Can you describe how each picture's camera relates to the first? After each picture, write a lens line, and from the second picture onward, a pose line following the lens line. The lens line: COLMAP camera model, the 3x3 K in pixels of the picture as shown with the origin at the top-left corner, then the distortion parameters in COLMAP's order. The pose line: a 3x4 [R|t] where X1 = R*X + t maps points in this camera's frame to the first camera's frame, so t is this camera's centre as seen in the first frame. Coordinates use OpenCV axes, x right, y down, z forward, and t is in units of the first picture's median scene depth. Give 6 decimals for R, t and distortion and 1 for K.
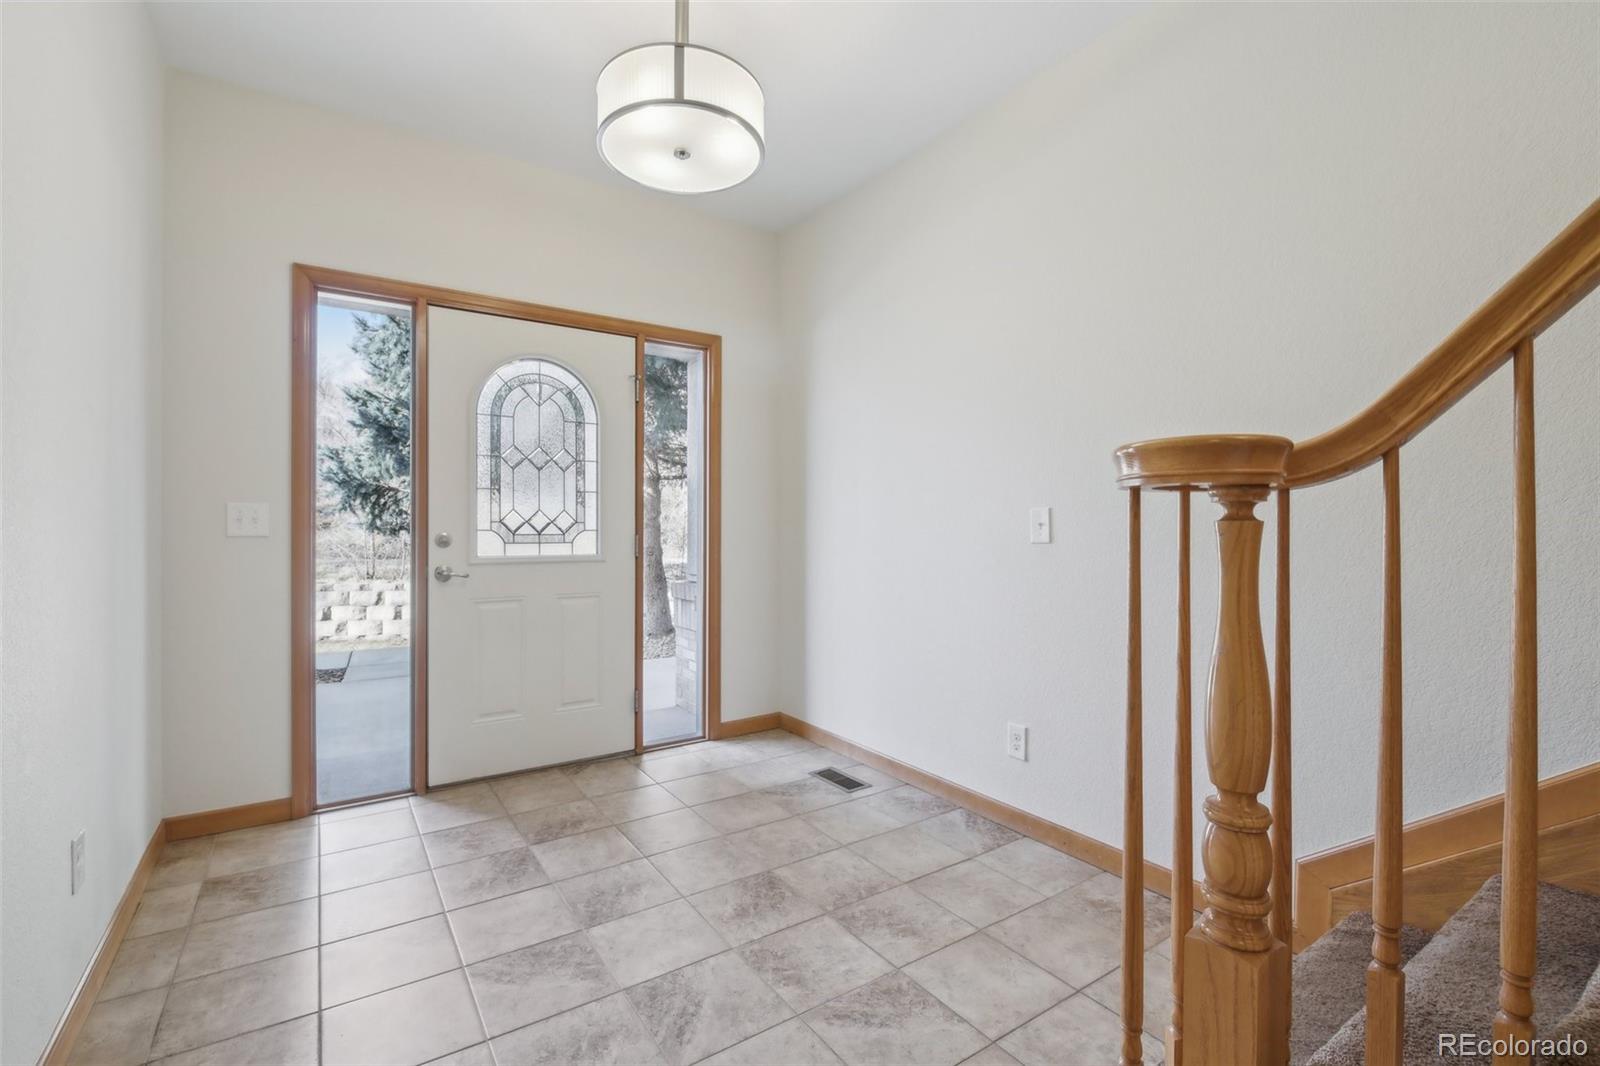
lens RADIAL K [[708.8, 0, 797.3], [0, 708.8, 534.7], [0, 0, 1]] dist [-0.002802, -0.005641]
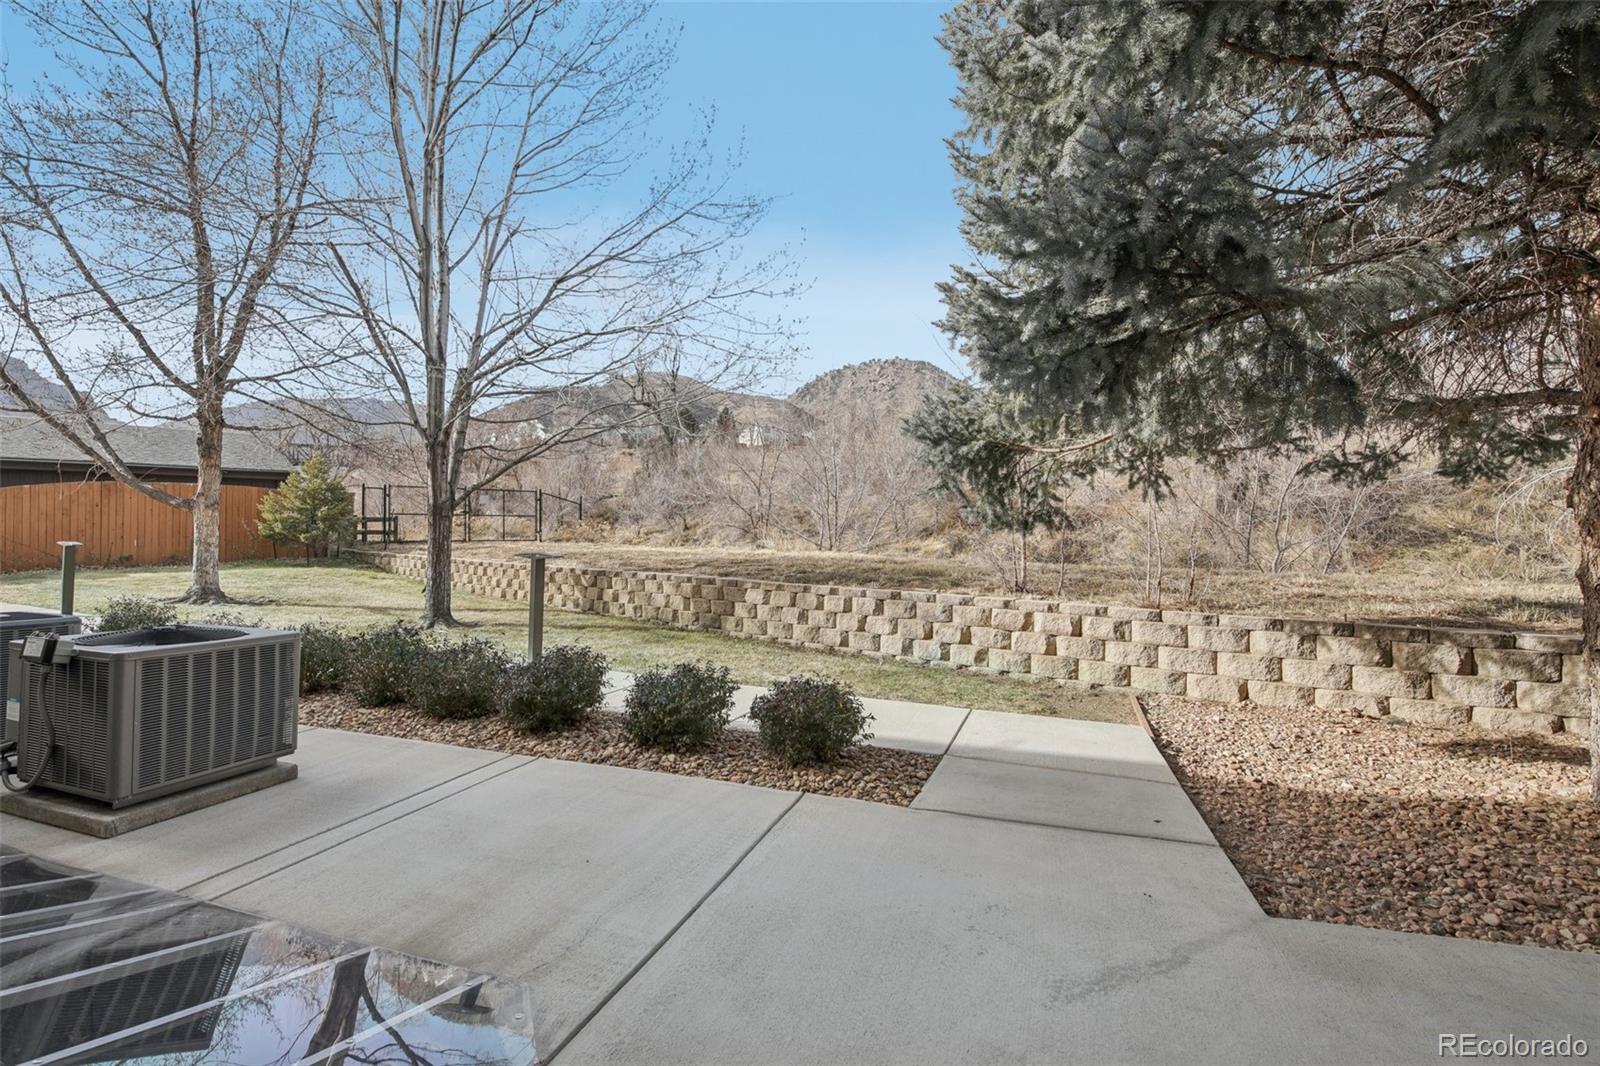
lens RADIAL K [[708.8, 0, 798.8], [0, 708.8, 534.0], [0, 0, 1]] dist [-0.002802, -0.005641]
pose [[0.616238, 0.008419, -0.787515, -0.176362], [-0.008895, 0.999953, 0.003729, 0.001789], [0.787510, 0.004707, 0.616284, 0.386944]]
